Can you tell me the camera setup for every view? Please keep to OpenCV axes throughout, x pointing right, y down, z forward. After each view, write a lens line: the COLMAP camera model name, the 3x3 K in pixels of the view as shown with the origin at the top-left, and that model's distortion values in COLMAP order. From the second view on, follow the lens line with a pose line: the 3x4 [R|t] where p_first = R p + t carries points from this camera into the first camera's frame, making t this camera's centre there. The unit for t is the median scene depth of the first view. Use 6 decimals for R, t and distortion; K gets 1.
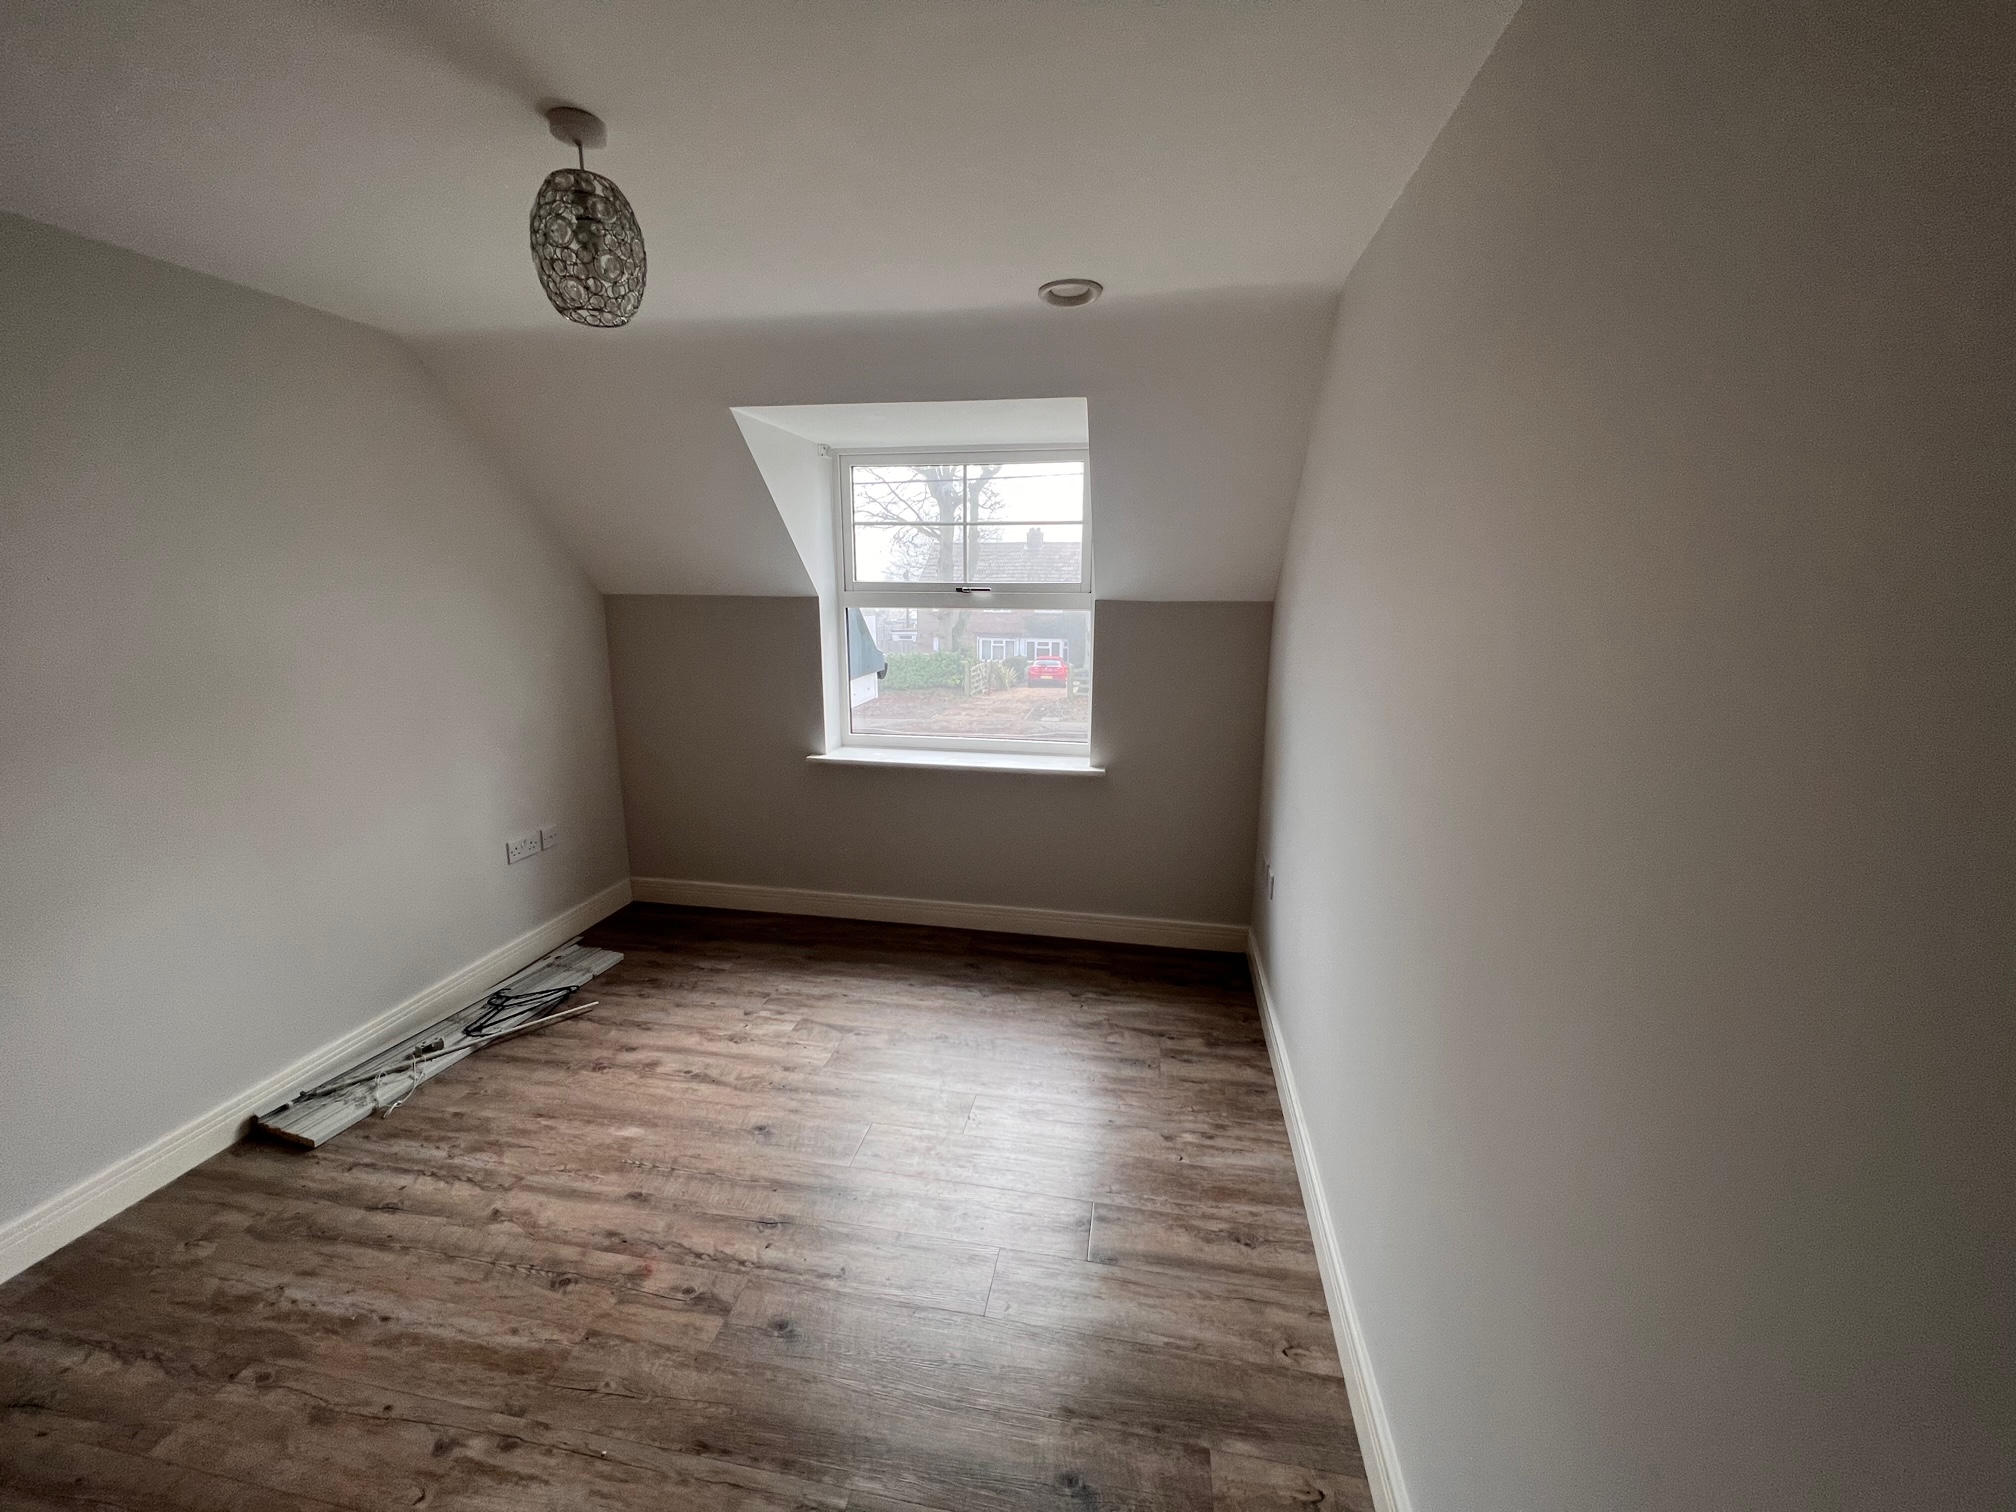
lens RADIAL K [[802.7, 0, 1002.4], [0, 802.7, 804.5], [0, 0, 1]] dist [0.010481, 0.000084]
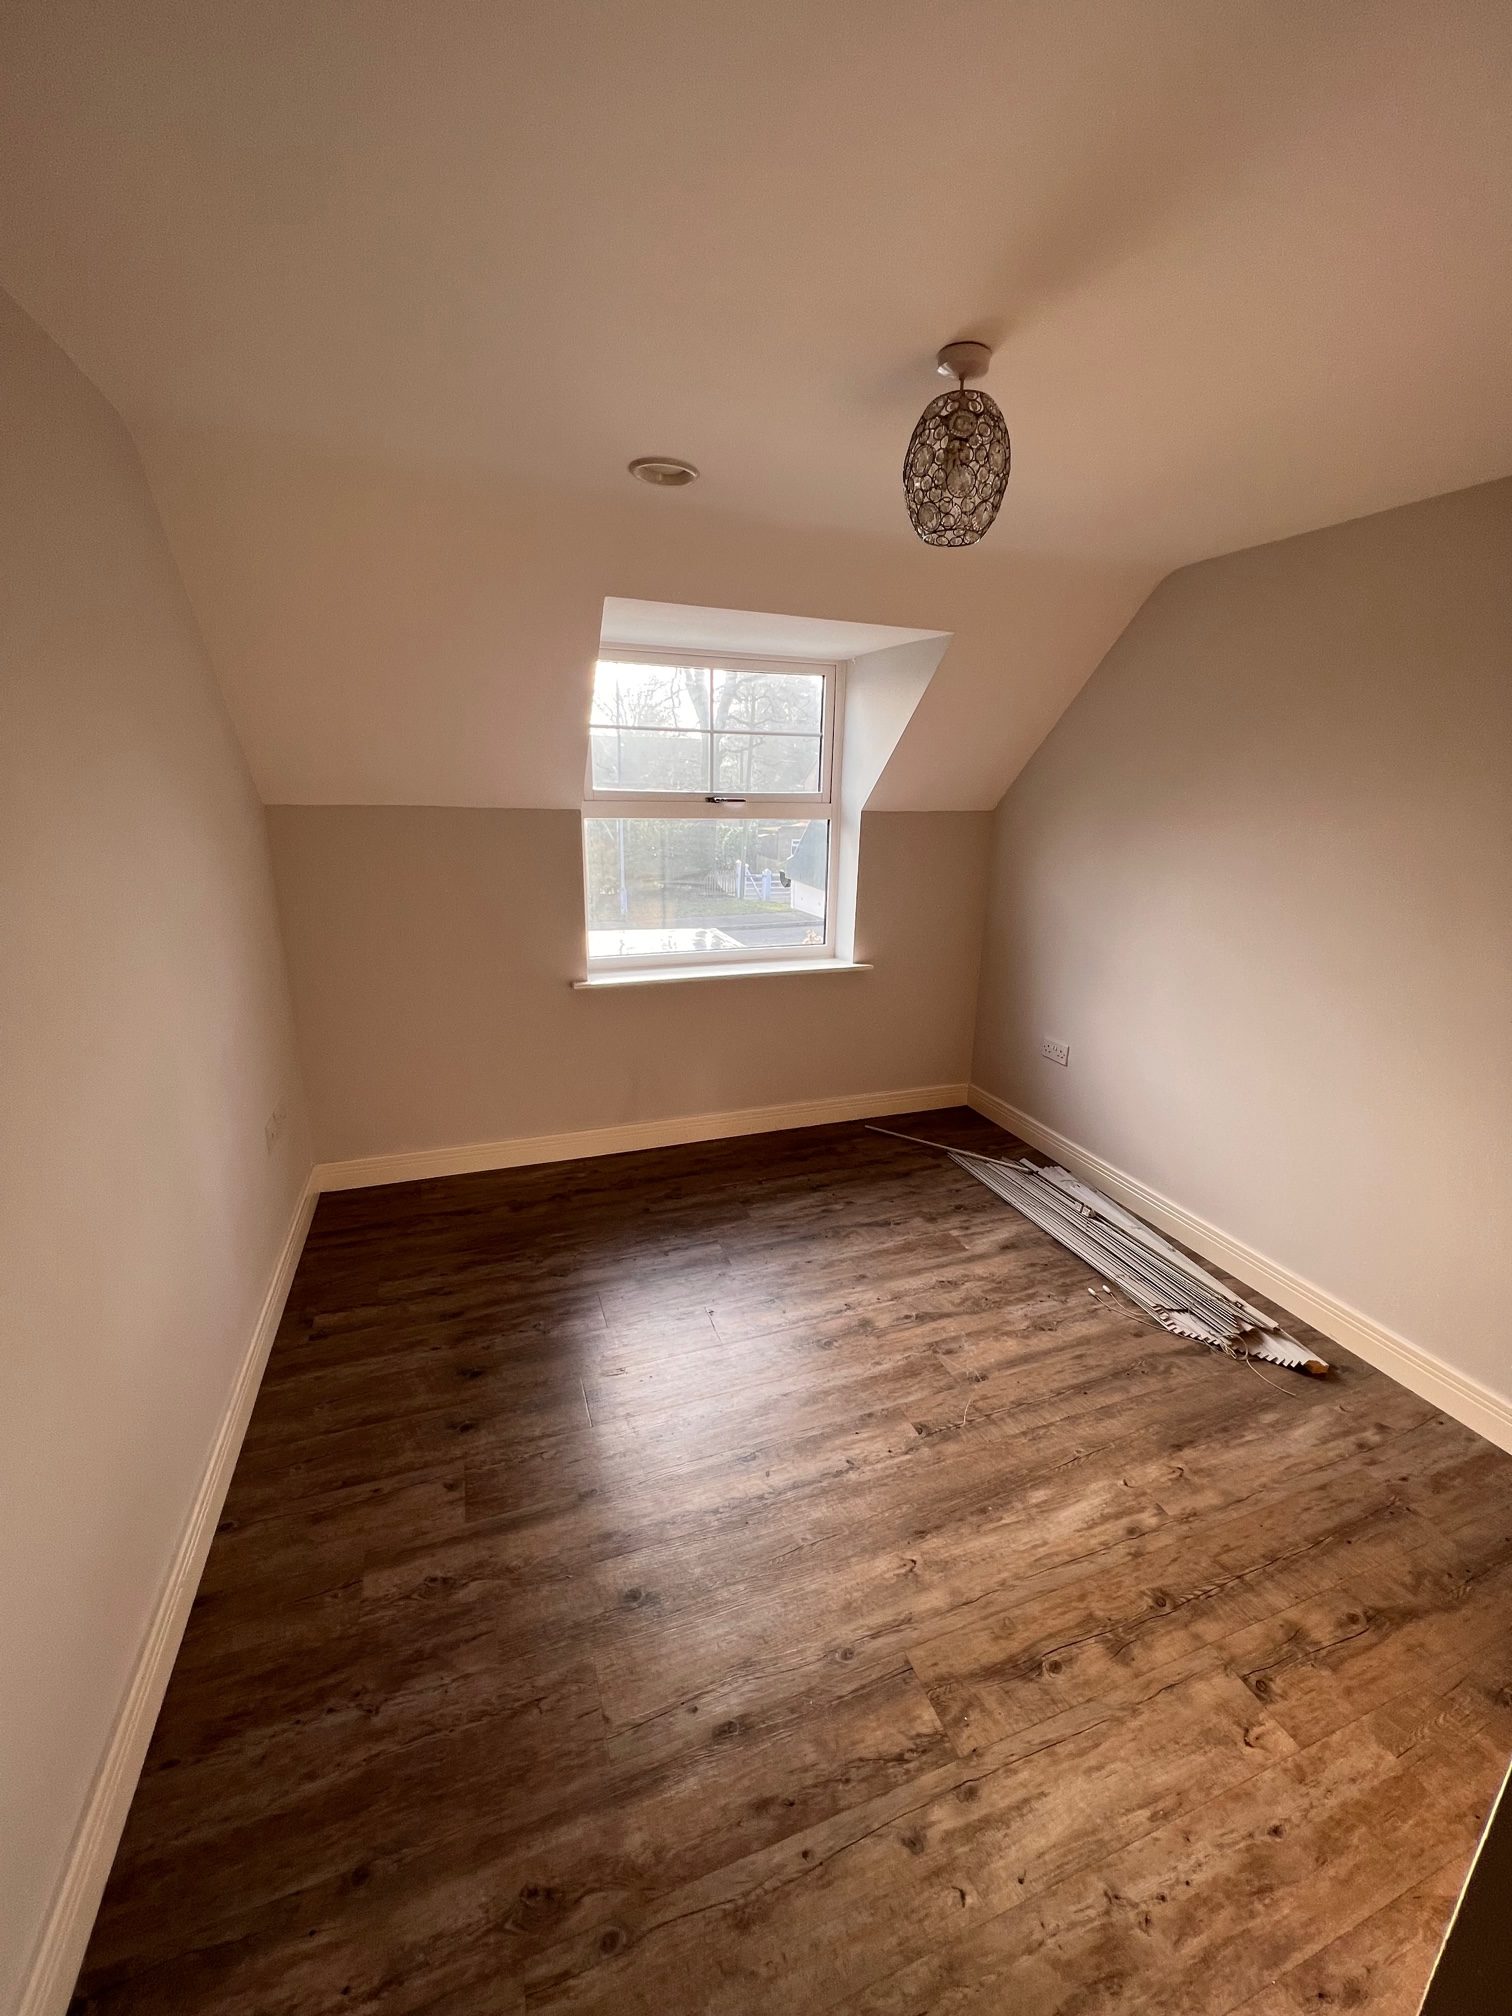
lens RADIAL K [[805.5, 0, 756.0], [0, 805.5, 1008.0], [0, 0, 1]] dist [-0.000053, -0.000082]
pose [[0.856095, -0.128733, 0.500529, -0.548442], [0.120245, 0.991517, 0.049347, -0.066972], [-0.502635, 0.017940, 0.864312, 0.161125]]
